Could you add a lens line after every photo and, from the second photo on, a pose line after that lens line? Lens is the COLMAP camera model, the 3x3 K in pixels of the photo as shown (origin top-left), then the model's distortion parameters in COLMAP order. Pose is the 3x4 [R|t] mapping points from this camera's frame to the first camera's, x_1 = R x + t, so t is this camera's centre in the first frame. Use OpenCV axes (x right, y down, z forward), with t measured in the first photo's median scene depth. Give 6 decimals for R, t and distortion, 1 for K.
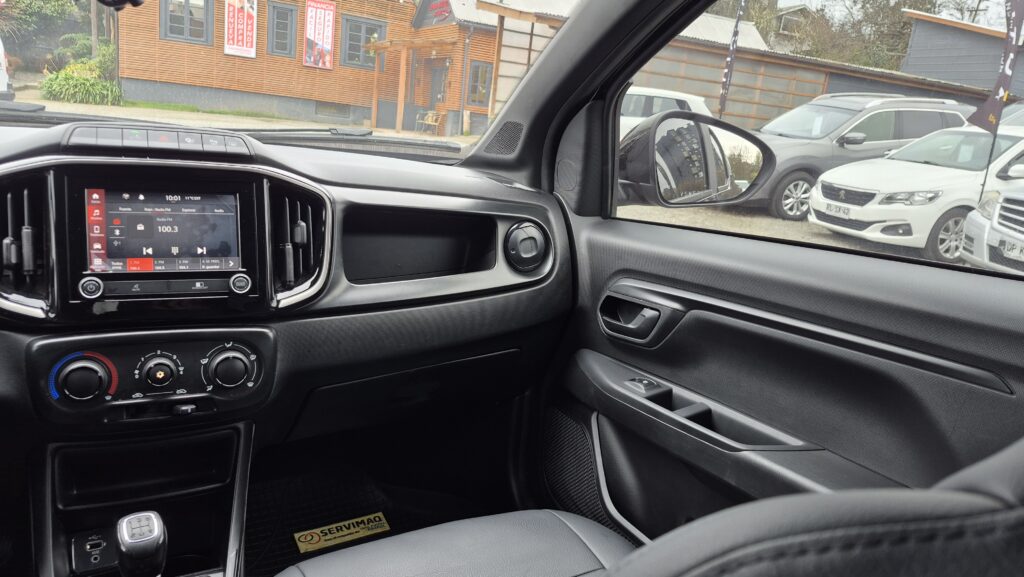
lens RADIAL K [[715.1, 0, 514.3], [0, 715.1, 280.5], [0, 0, 1]] dist [0.076965, -0.082568]
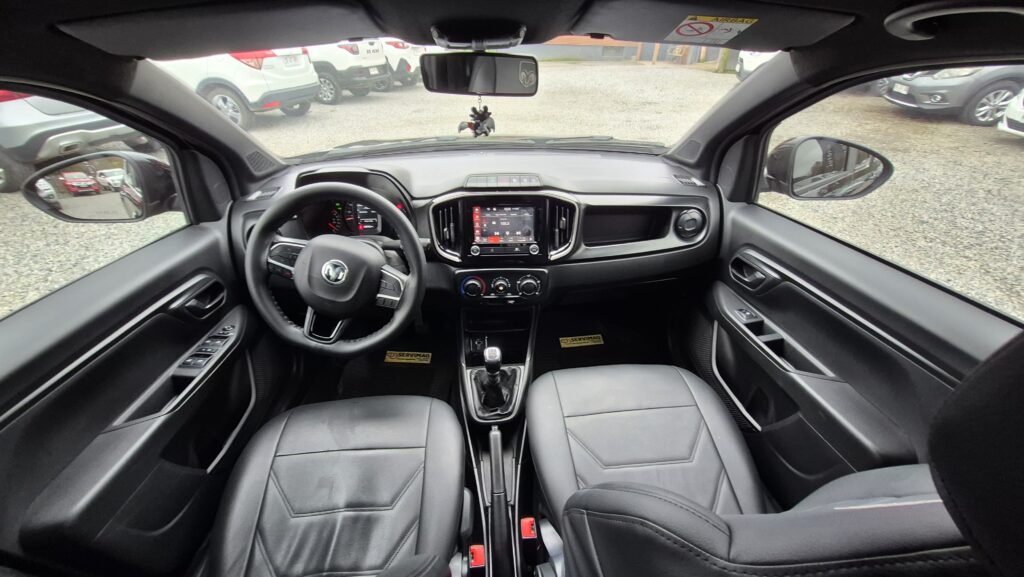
lens RADIAL K [[403.6, 0, 513.1], [0, 403.6, 293.1], [0, 0, 1]] dist [0.003536, -0.000074]
pose [[0.895884, 0.152257, -0.417385, 0.072428], [-0.013864, 0.948569, 0.316268, -0.206429], [0.444072, -0.277552, 0.851918, -0.076431]]
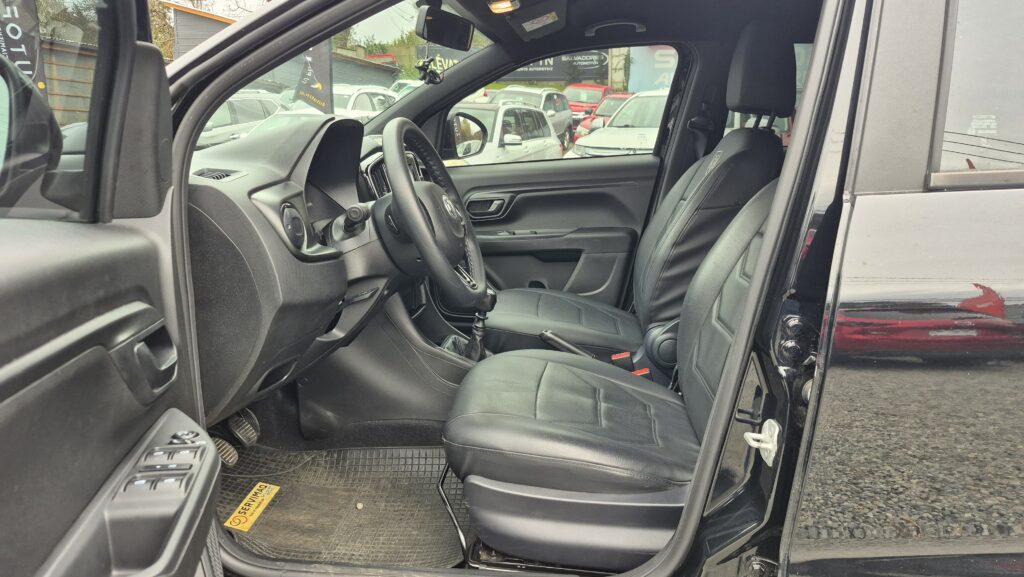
lens RADIAL K [[715.1, 0, 506.1], [0, 715.1, 275.5], [0, 0, 1]] dist [0.076965, -0.082568]
pose [[0.595347, -0.242990, 0.765844, -1.578483], [0.235966, 0.964018, 0.122434, -0.001006], [-0.768038, 0.107822, 0.631263, -0.419943]]
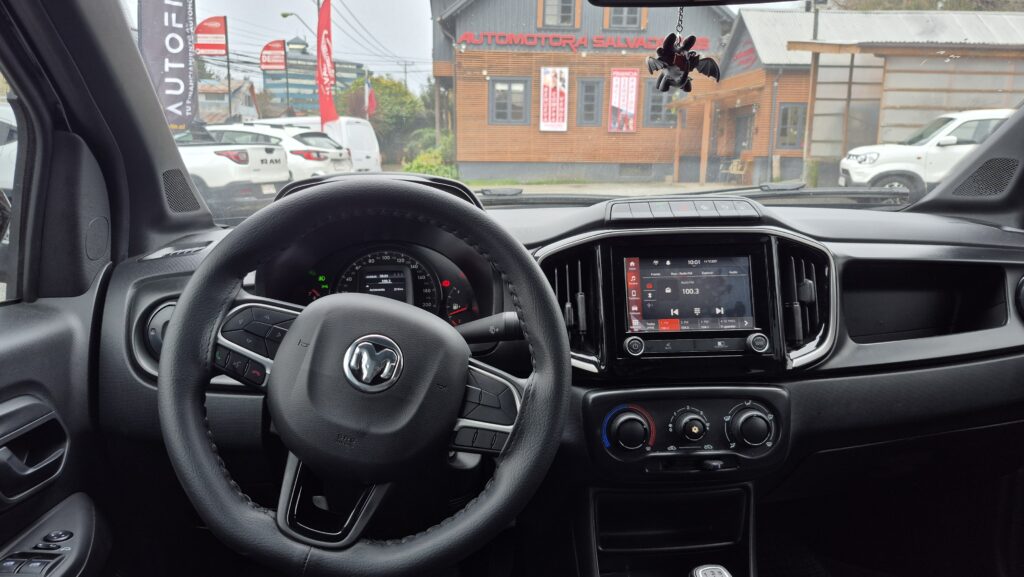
lens RADIAL K [[715.1, 0, 510.0], [0, 715.1, 281.9], [0, 0, 1]] dist [0.076965, -0.082568]
pose [[0.916293, -0.033399, -0.399114, -0.237824], [0.003773, 0.997192, -0.074788, -0.005180], [0.400491, 0.067022, 0.913846, -0.059304]]
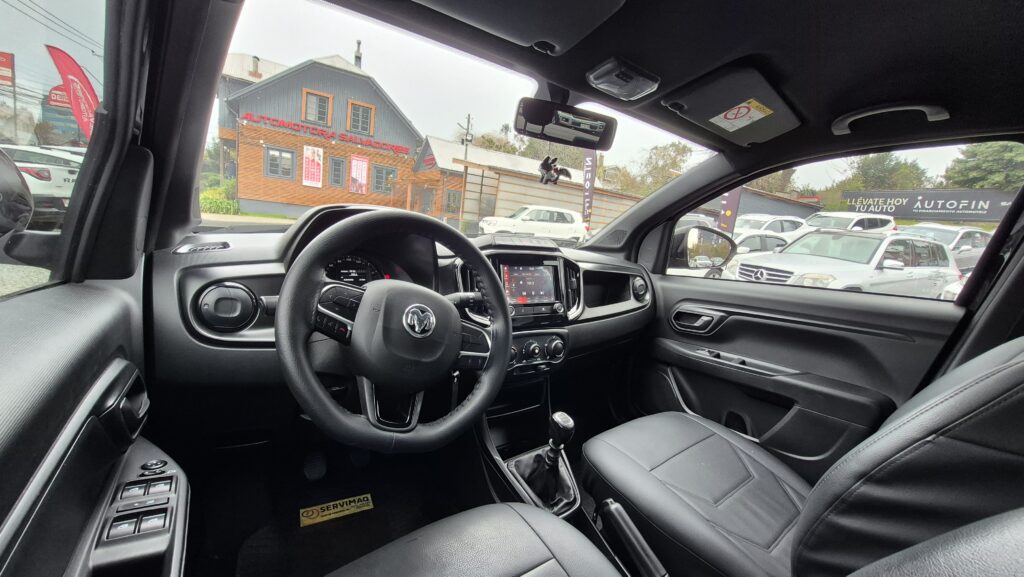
lens RADIAL K [[403.6, 0, 513.7], [0, 403.6, 289.8], [0, 0, 1]] dist [0.003536, -0.000074]
pose [[0.991514, -0.019227, 0.128569, -0.541366], [0.026117, 0.998299, -0.052124, 0.007549], [-0.127348, 0.055039, 0.990330, -0.137796]]
